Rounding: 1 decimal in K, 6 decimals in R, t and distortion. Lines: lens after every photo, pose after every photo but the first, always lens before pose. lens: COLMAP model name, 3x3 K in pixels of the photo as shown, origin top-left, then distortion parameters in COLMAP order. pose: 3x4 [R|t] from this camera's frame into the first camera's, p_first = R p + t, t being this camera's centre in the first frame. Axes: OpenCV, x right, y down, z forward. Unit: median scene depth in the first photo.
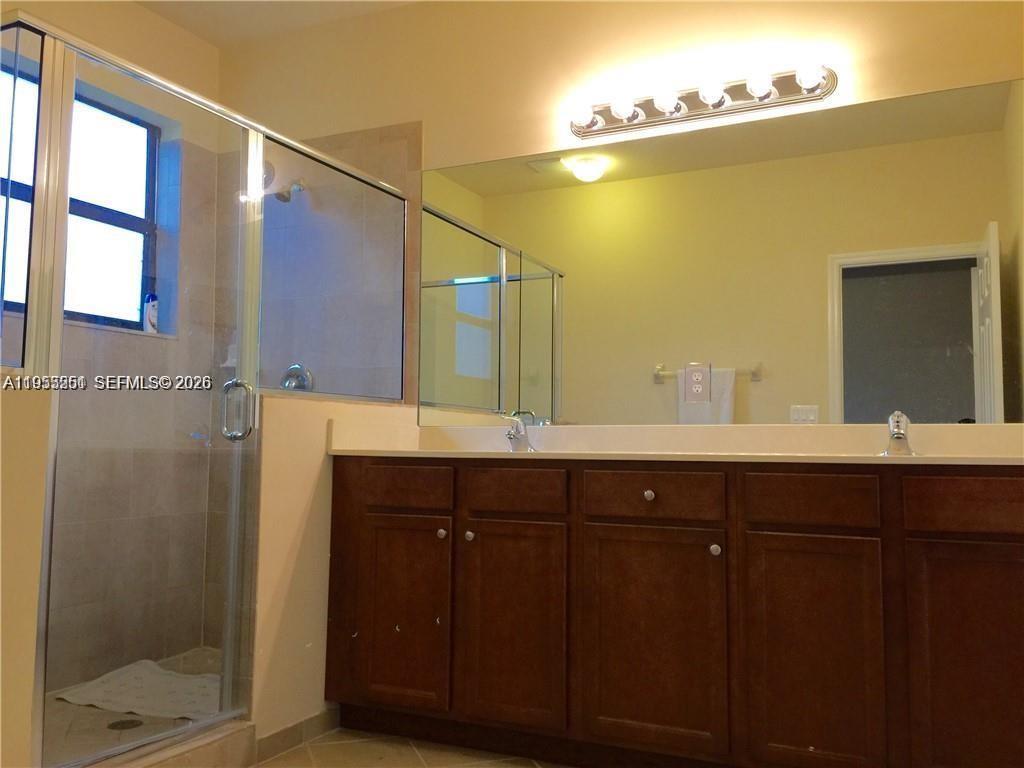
lens RADIAL K [[880.4, 0, 515.9], [0, 880.4, 382.4], [0, 0, 1]] dist [0.072165, -0.100028]
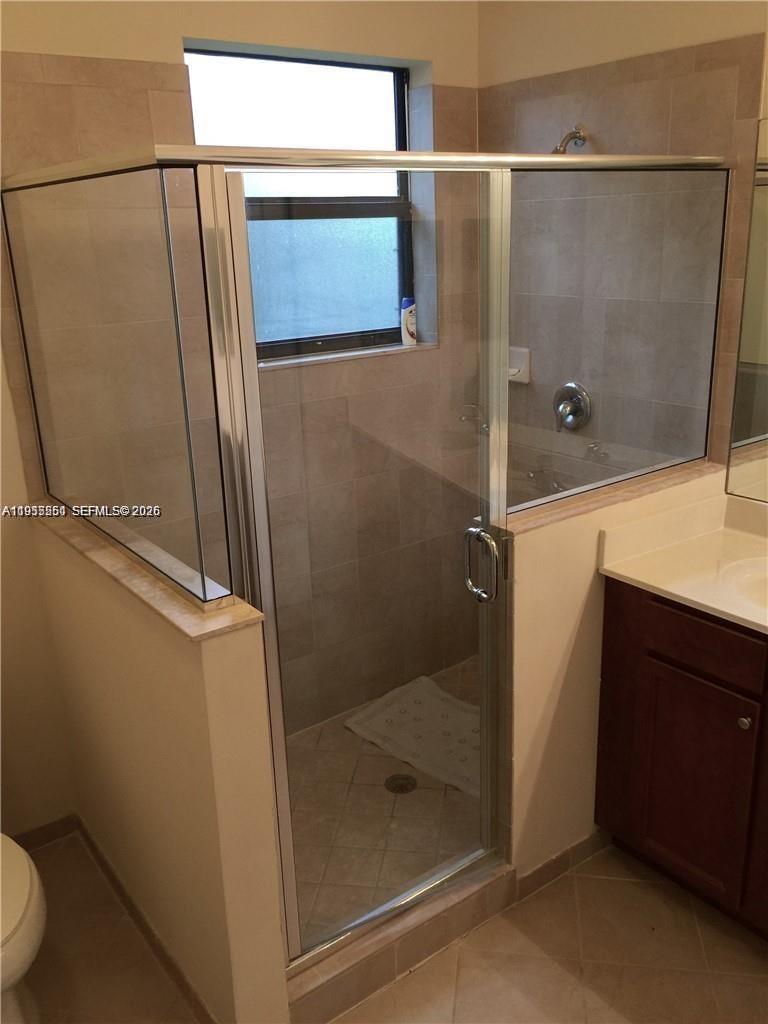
lens RADIAL K [[880.4, 0, 385.0], [0, 880.4, 513.3], [0, 0, 1]] dist [0.072165, -0.100028]
pose [[0.886129, 0.102695, -0.451918, -0.027862], [0.077187, 0.928815, 0.362415, -0.272909], [0.456967, -0.356028, 0.815123, 0.276070]]
